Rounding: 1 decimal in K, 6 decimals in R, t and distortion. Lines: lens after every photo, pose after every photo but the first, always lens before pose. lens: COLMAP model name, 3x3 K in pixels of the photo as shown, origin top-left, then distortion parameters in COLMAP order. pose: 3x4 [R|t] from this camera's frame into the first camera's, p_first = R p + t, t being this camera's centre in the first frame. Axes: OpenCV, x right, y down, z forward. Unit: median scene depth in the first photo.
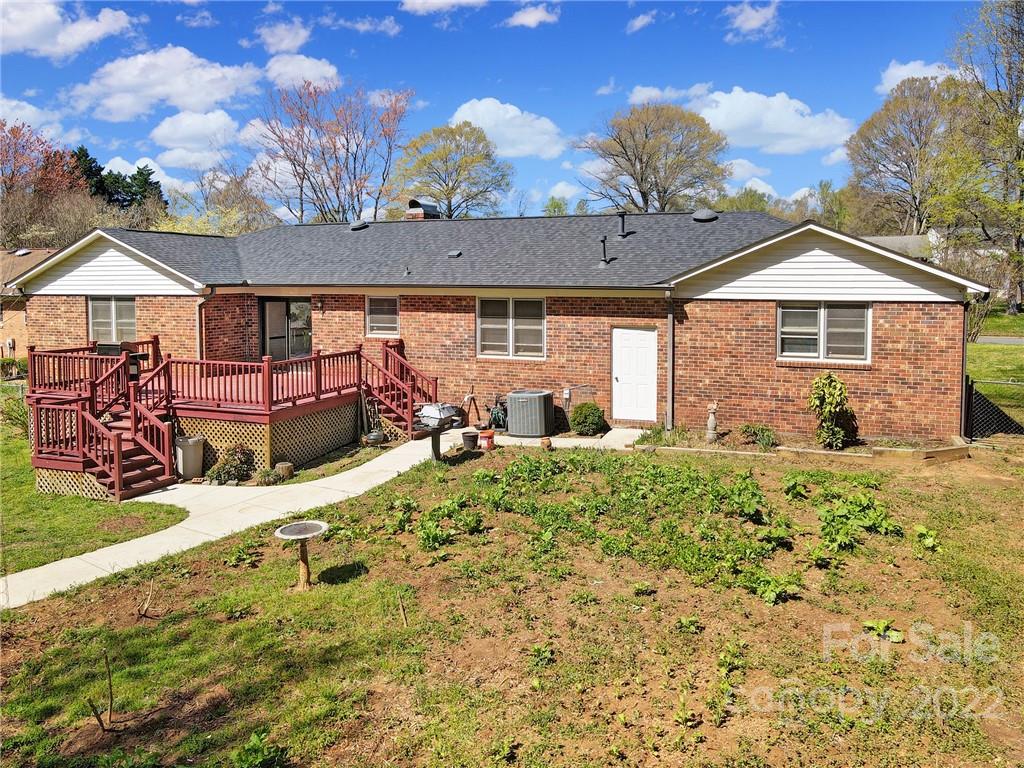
lens RADIAL K [[752.3, 0, 512.0], [0, 752.3, 384.0], [0, 0, 1]] dist [-0.002447, 0.032047]
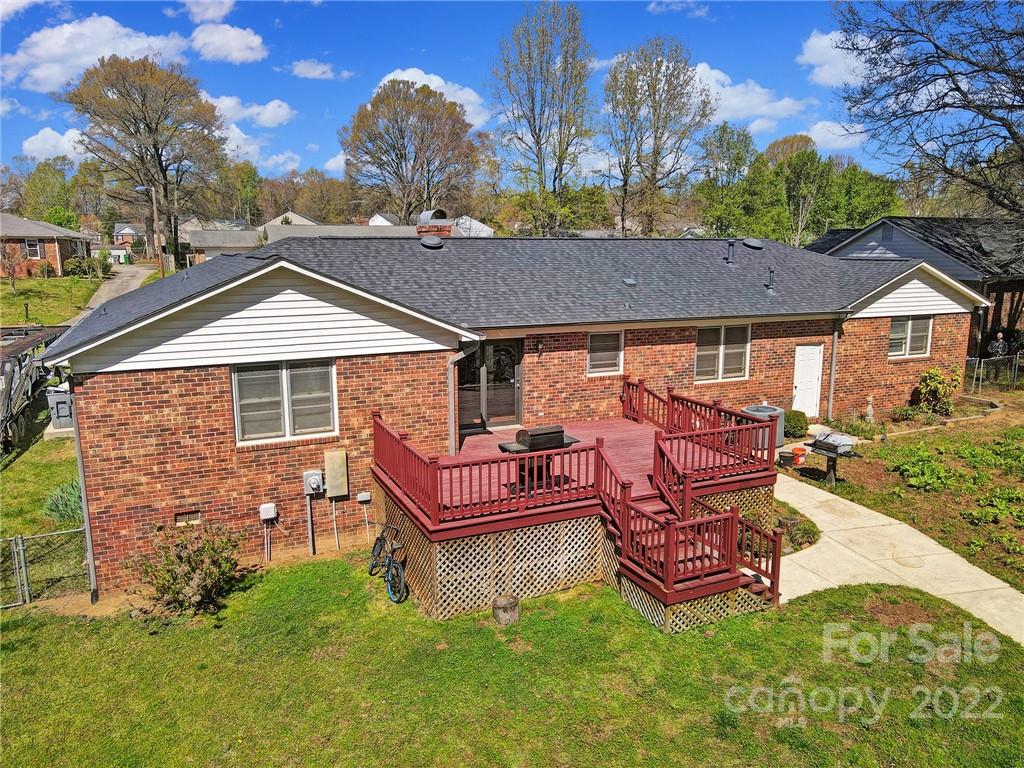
lens RADIAL K [[752.3, 0, 512.0], [0, 752.3, 384.0], [0, 0, 1]] dist [-0.002447, 0.032047]
pose [[0.699156, -0.129829, 0.703083, -0.979280], [0.100867, 0.991451, 0.082775, -0.150662], [-0.707818, 0.013046, 0.706274, 0.450044]]
